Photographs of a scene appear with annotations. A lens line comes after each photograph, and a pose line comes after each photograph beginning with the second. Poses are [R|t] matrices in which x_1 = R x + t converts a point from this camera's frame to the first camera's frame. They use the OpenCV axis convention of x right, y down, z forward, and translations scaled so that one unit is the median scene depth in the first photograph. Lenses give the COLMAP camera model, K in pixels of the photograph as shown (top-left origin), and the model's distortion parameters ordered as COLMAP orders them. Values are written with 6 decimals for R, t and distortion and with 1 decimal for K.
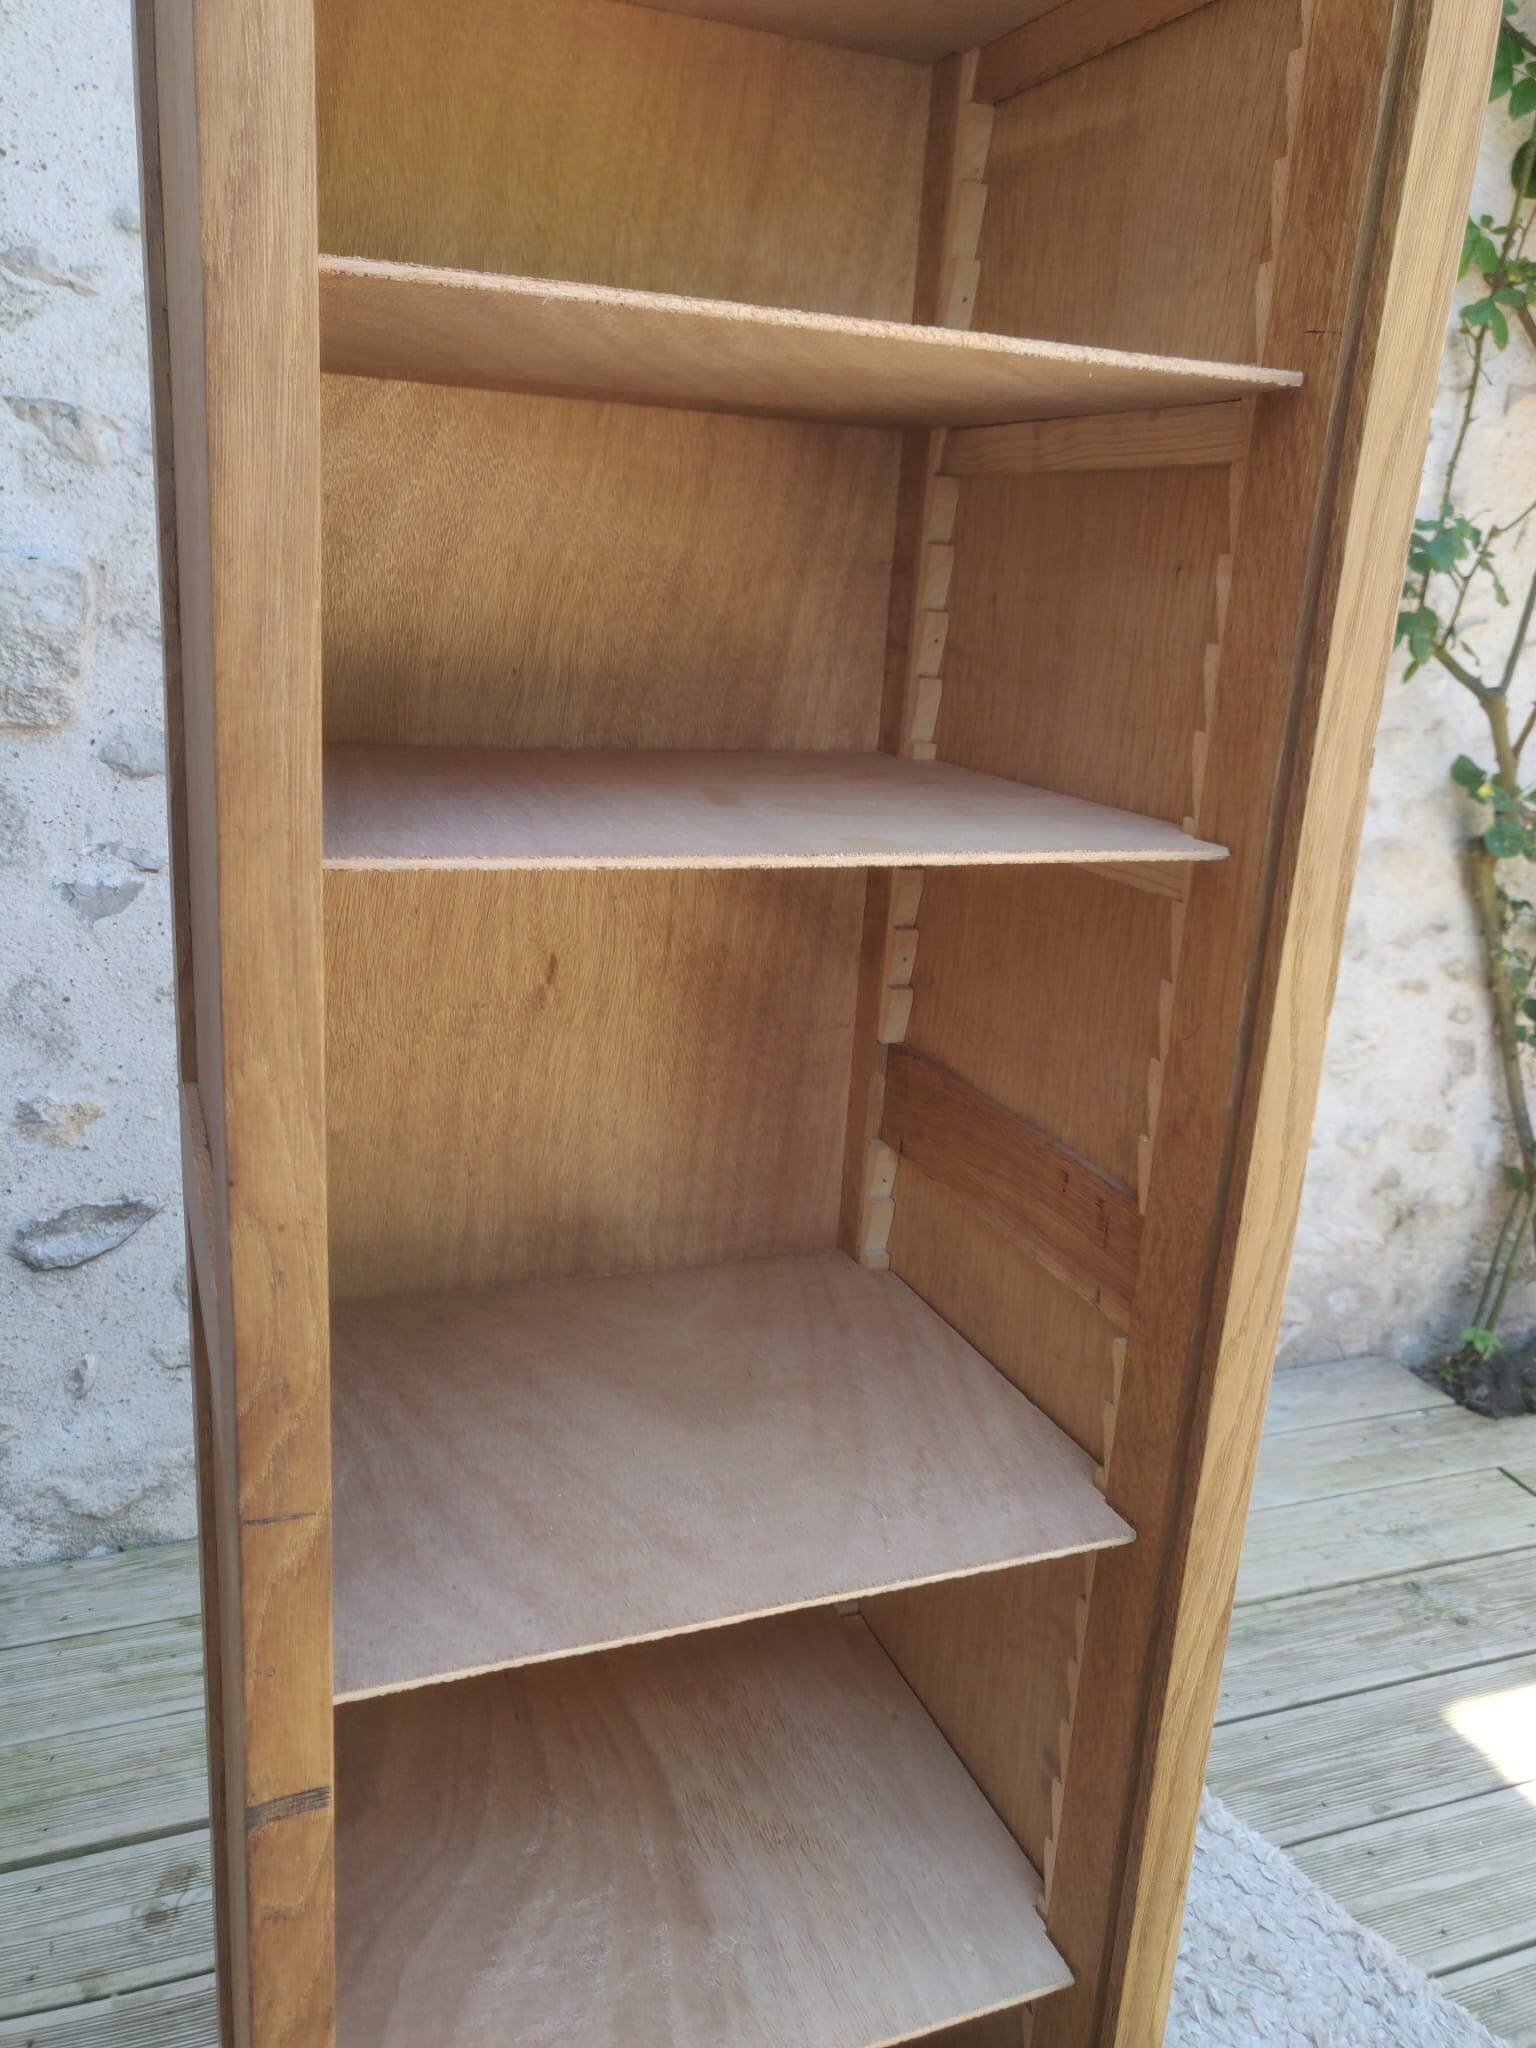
lens RADIAL K [[1593.1, 0, 764.3], [0, 1593.1, 1020.8], [0, 0, 1]] dist [-0.018699, 0.068810]
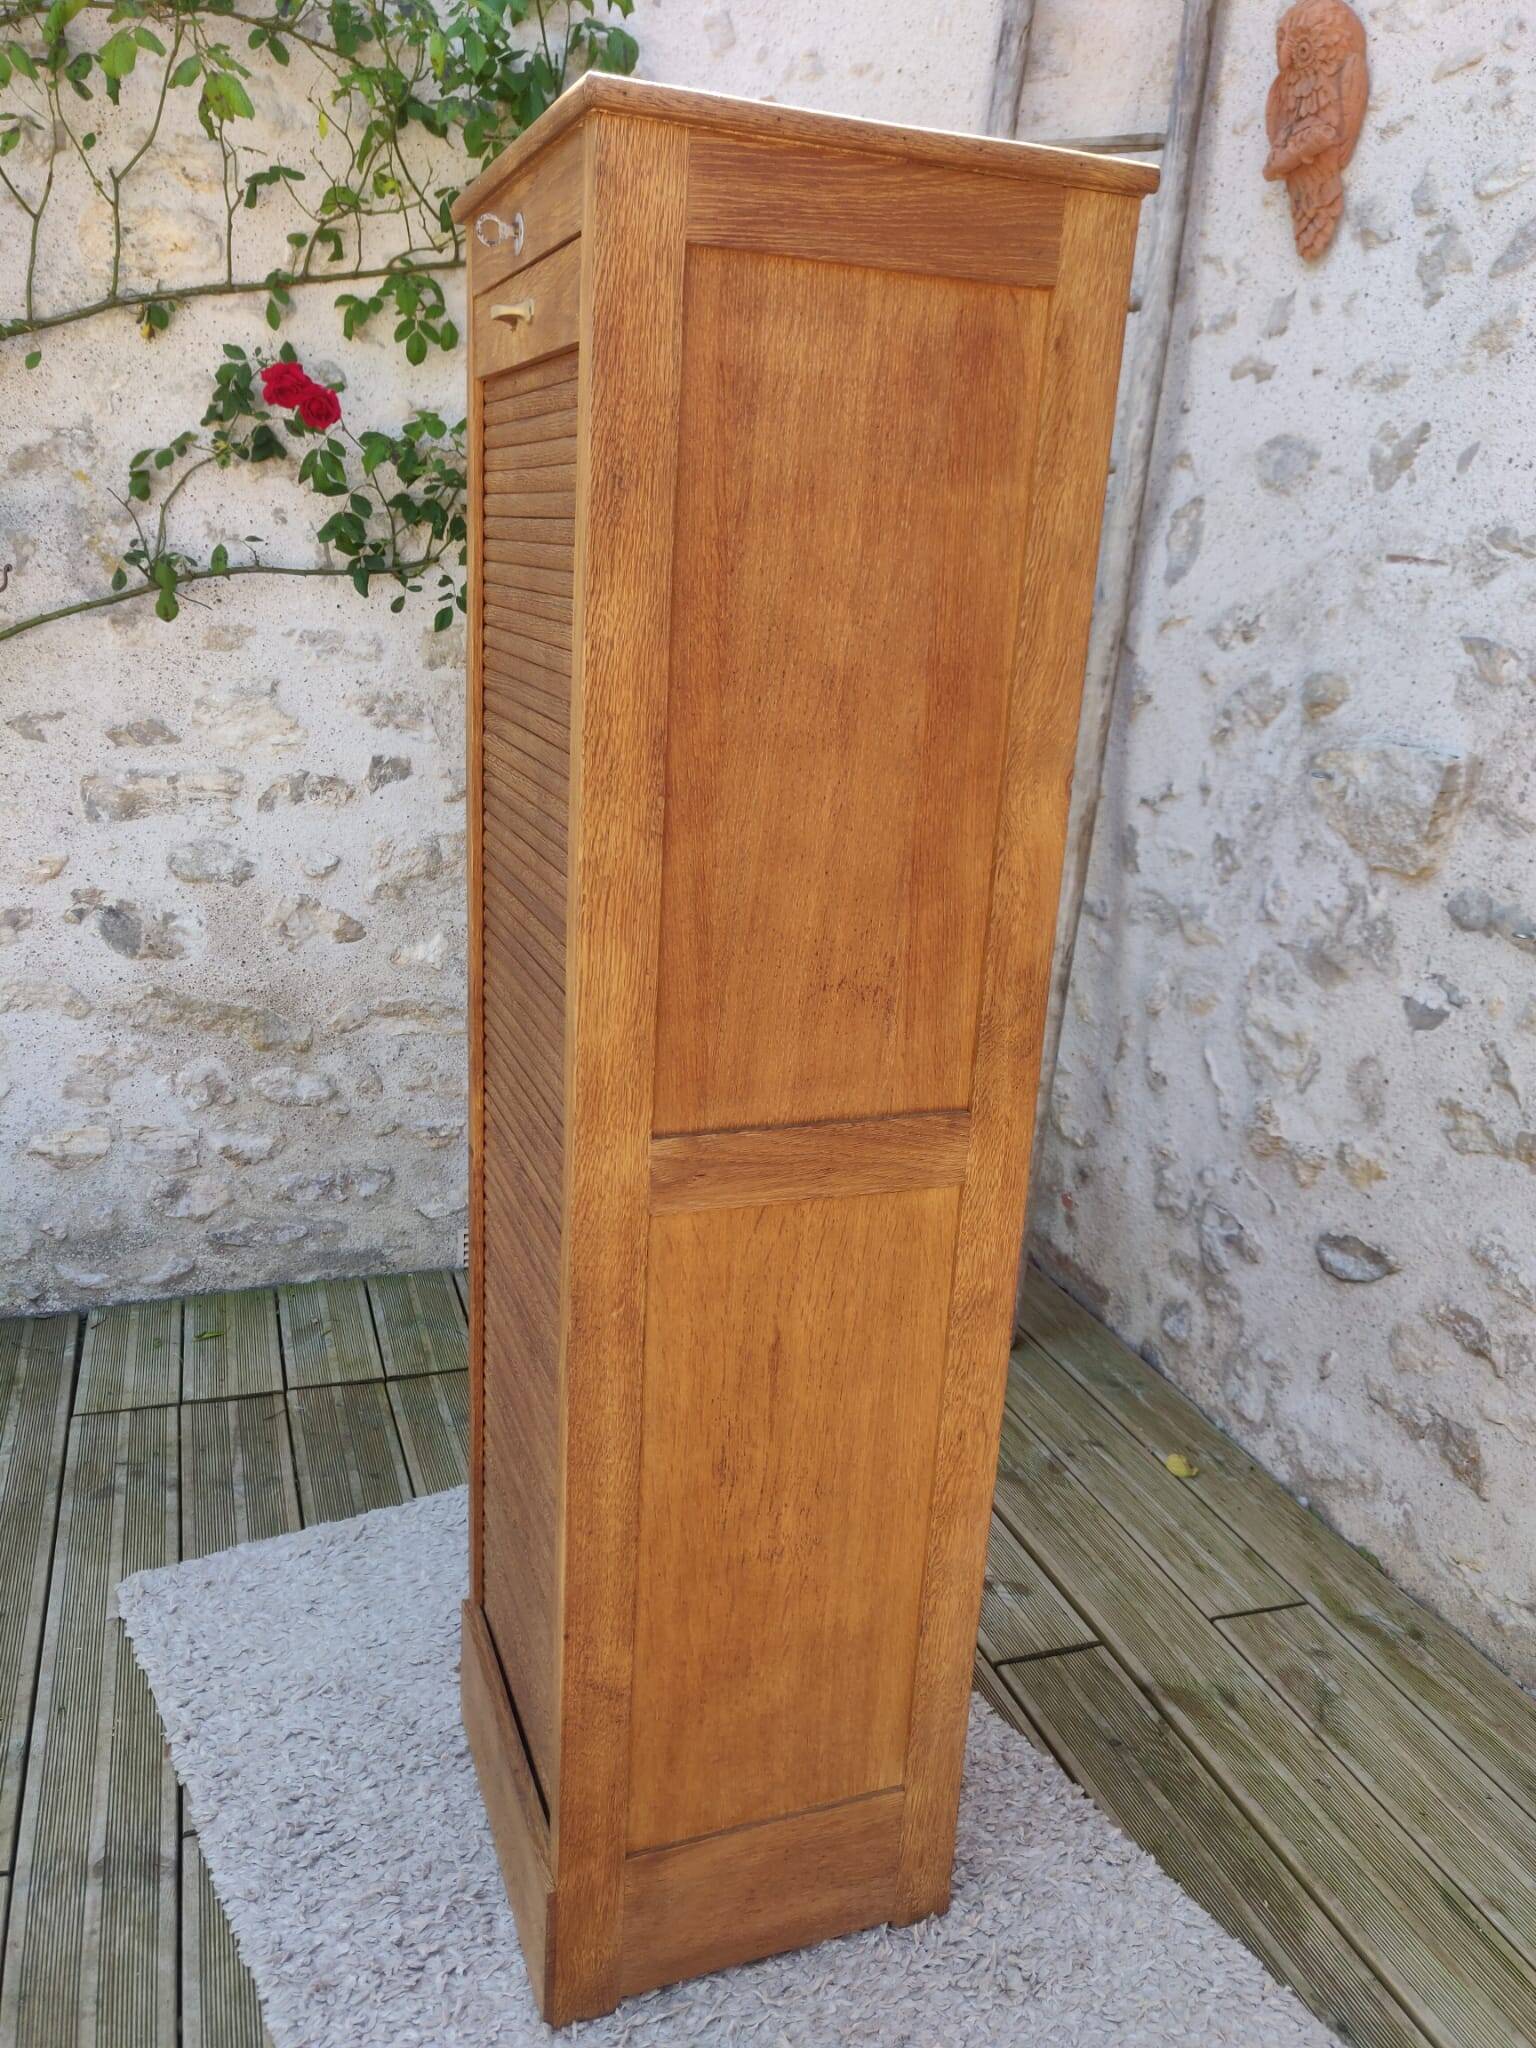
lens RADIAL K [[1593.1, 0, 767.4], [0, 1593.1, 1031.3], [0, 0, 1]] dist [-0.018699, 0.068810]
pose [[-0.018308, 0.230890, -0.972808, 0.760160], [-0.328461, 0.917580, 0.223964, -0.162074], [0.944340, 0.323630, 0.059039, 0.396672]]
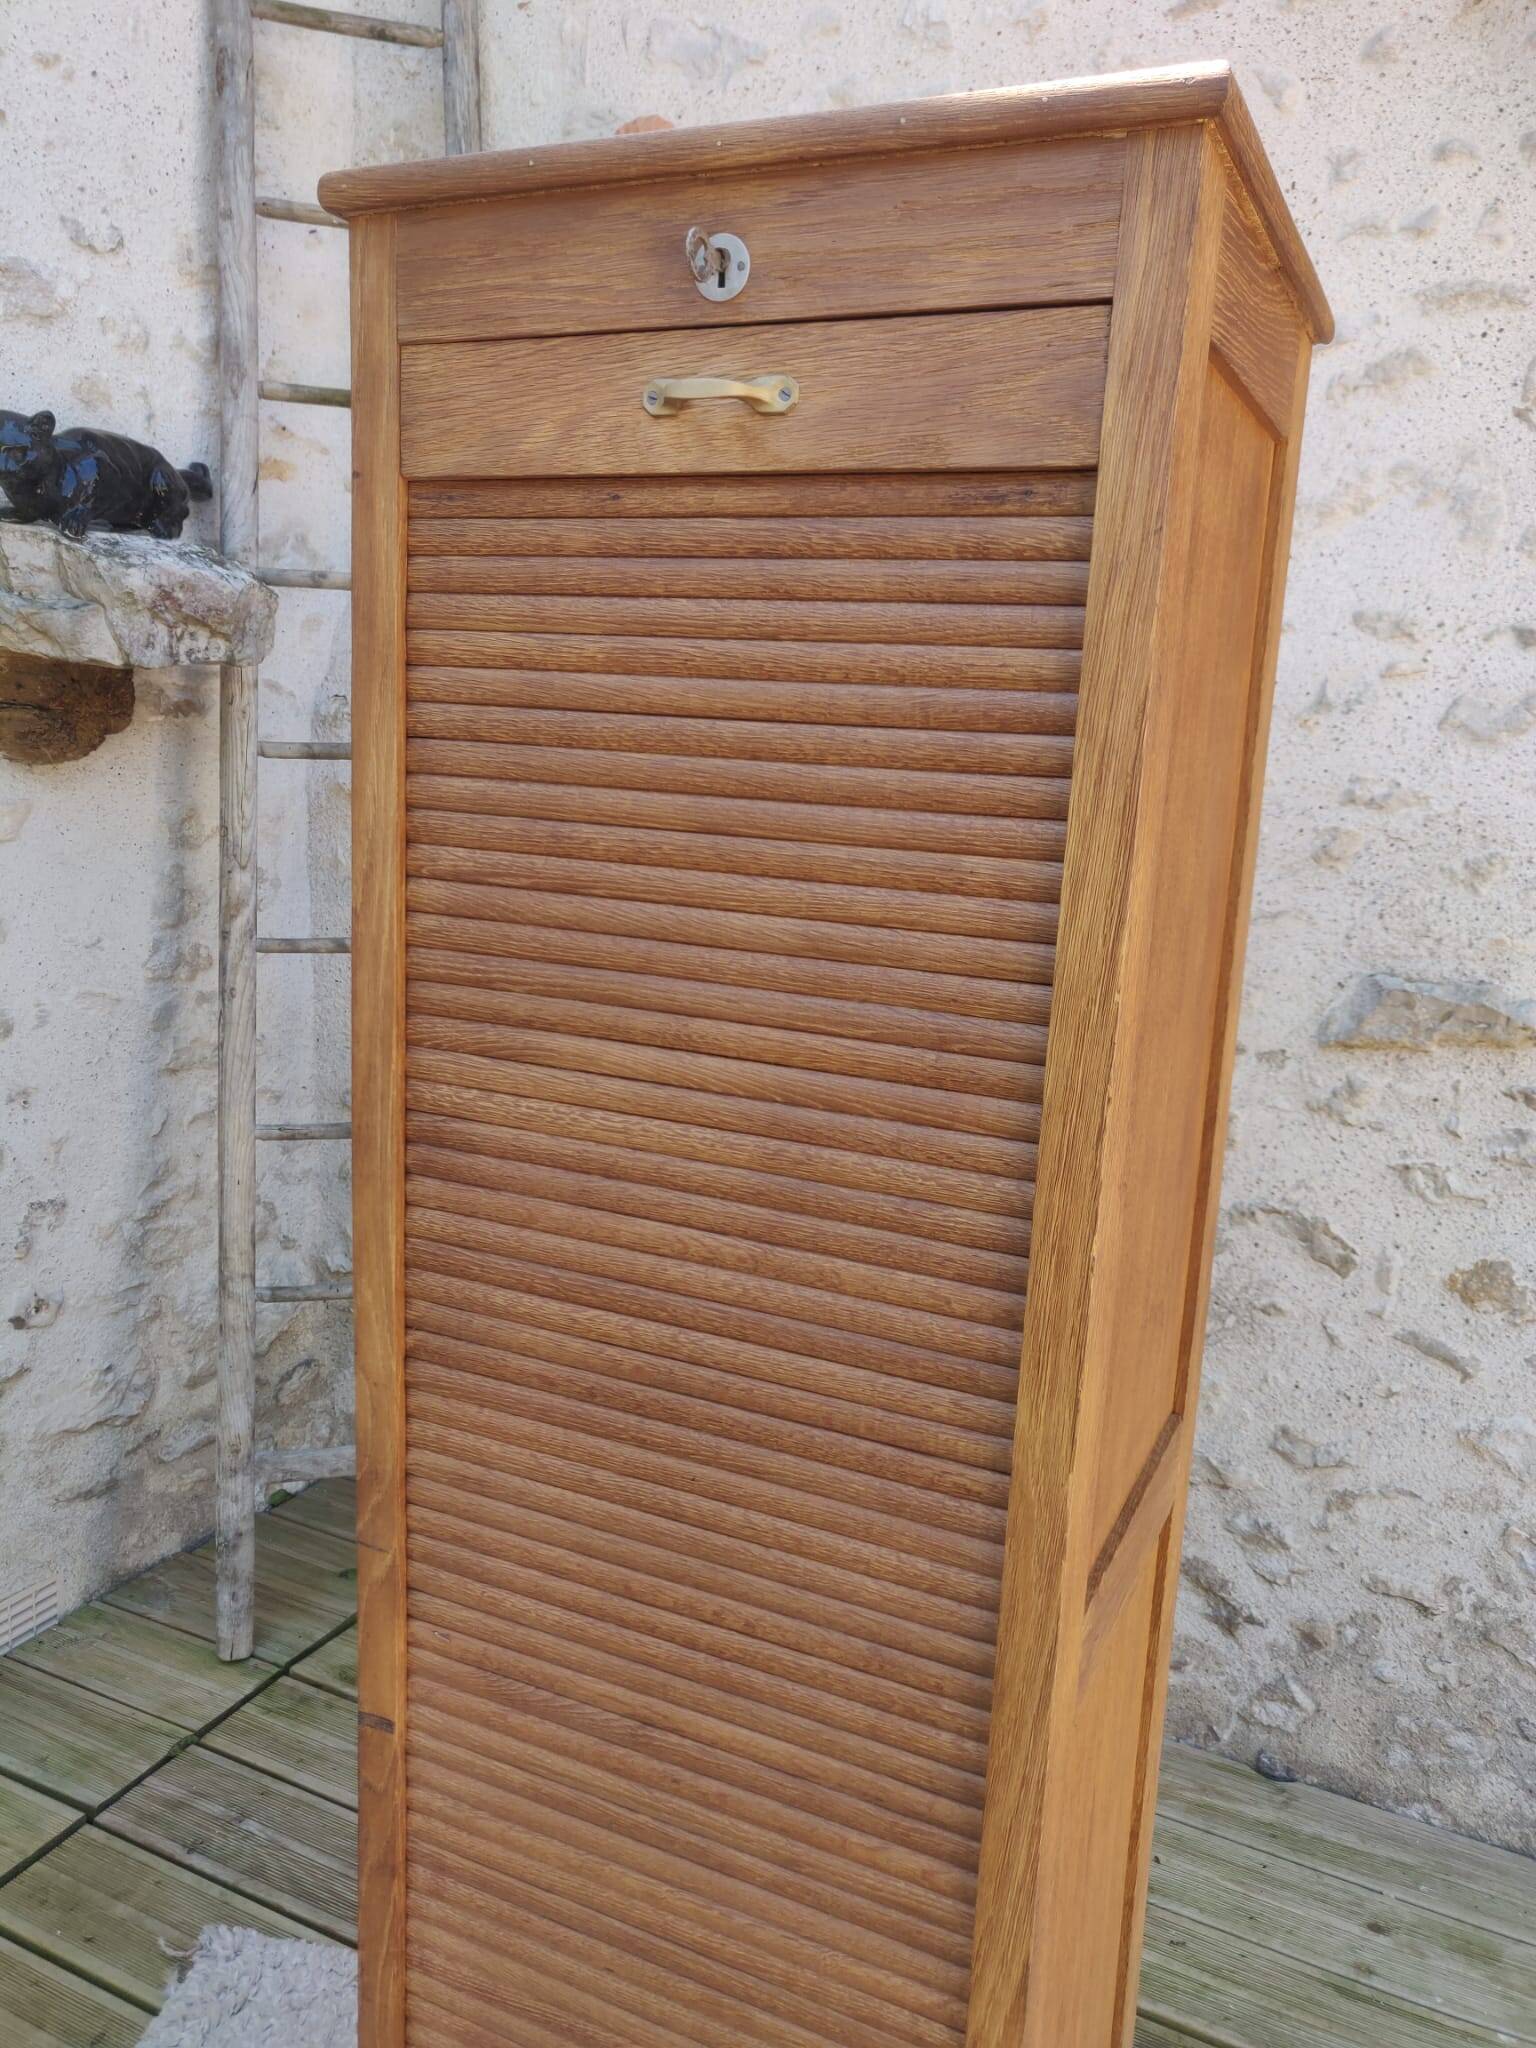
lens RADIAL K [[1593.1, 0, 778.3], [0, 1593.1, 1023.4], [0, 0, 1]] dist [-0.018699, 0.068810]
pose [[0.684677, 0.115150, -0.719693, 0.363629], [-0.203415, 0.978394, -0.036975, -0.084613], [0.699886, 0.171712, 0.693307, -0.006269]]
